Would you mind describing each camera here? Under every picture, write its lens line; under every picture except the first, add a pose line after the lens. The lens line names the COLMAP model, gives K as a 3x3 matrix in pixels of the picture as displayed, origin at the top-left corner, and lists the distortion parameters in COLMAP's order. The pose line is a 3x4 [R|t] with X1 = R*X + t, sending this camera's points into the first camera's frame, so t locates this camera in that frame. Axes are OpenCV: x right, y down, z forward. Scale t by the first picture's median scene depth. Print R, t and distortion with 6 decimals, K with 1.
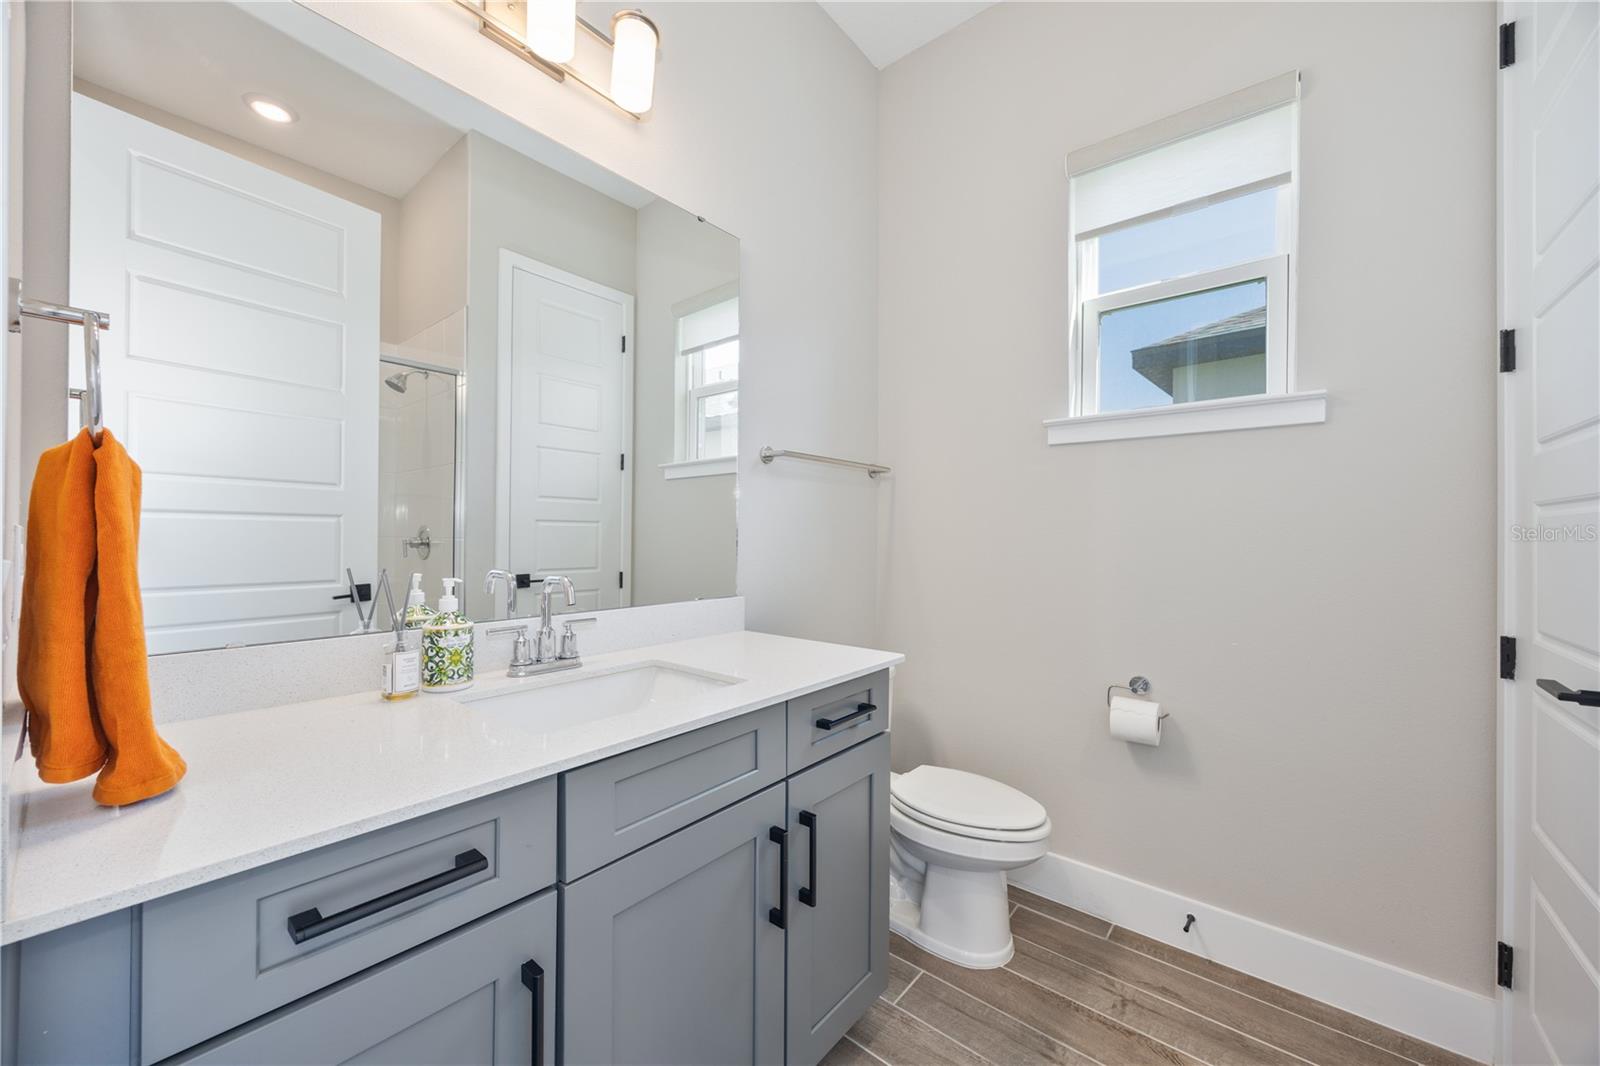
lens RADIAL K [[608.4, 0, 806.6], [0, 608.4, 542.5], [0, 0, 1]] dist [0.000487, 0.000086]
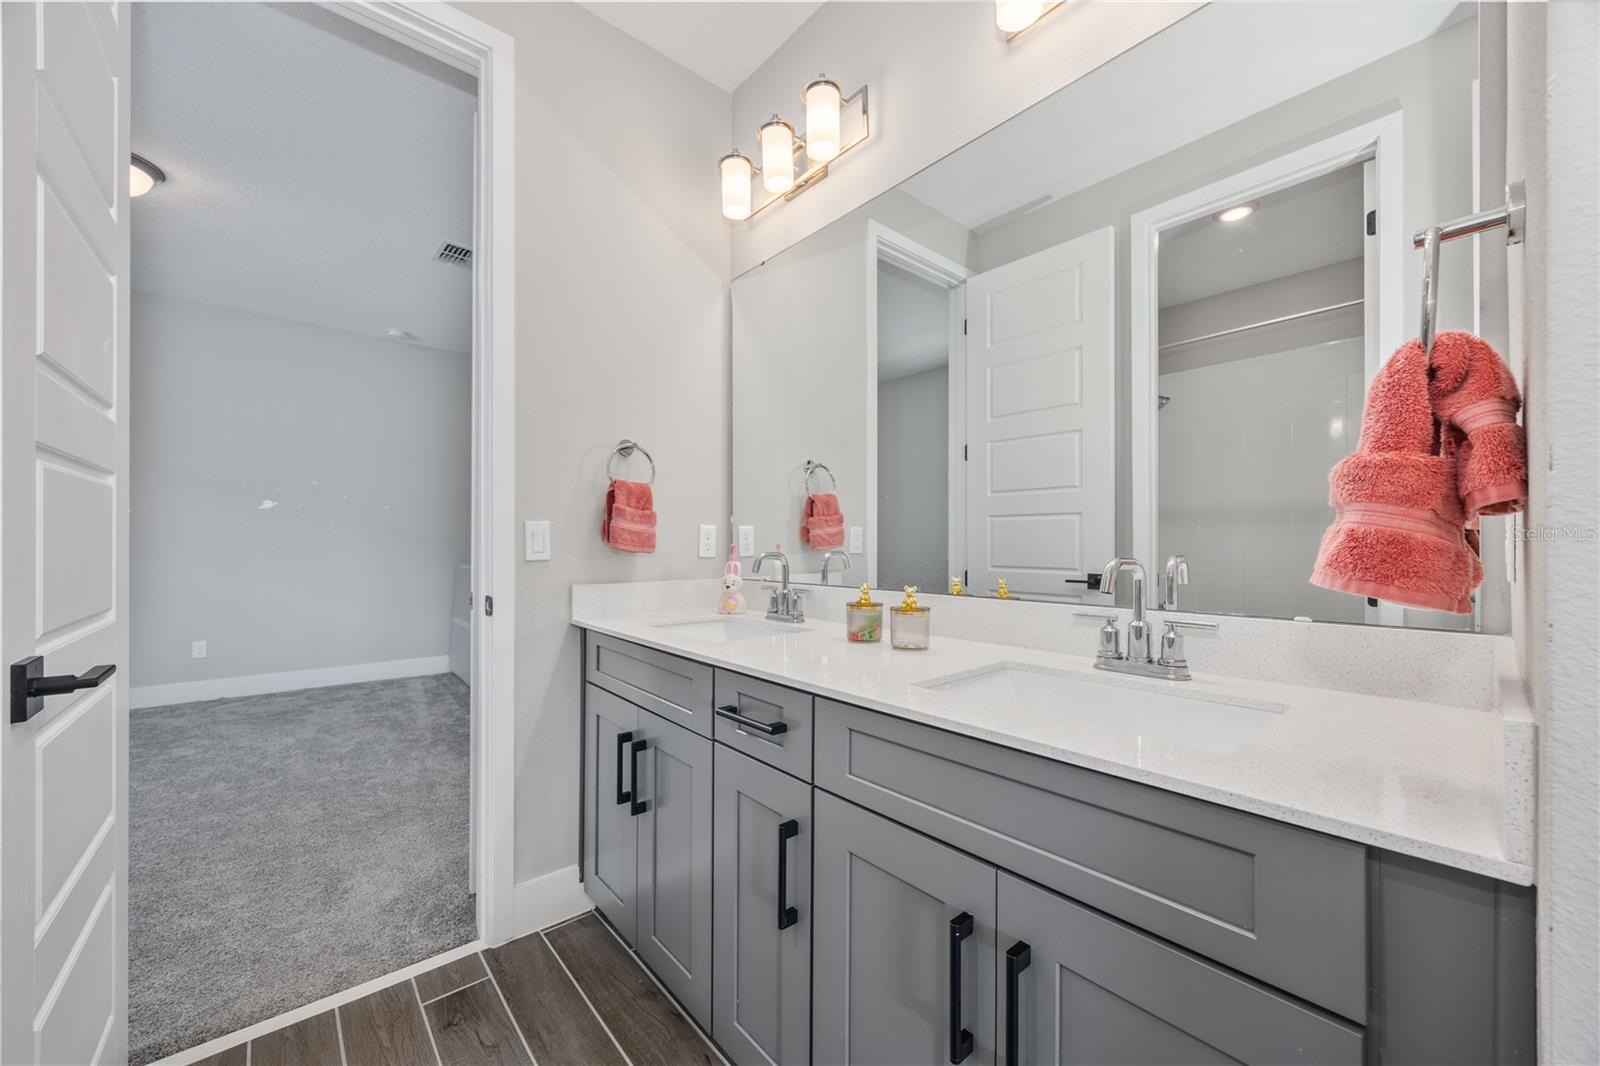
lens RADIAL K [[608.4, 0, 806.6], [0, 608.4, 542.5], [0, 0, 1]] dist [0.000487, 0.000086]
pose [[-0.177334, -0.024705, -0.983841, 0.503418], [-0.002679, 0.999693, -0.024620, 0.050681], [0.984147, -0.001730, -0.177346, 0.703687]]
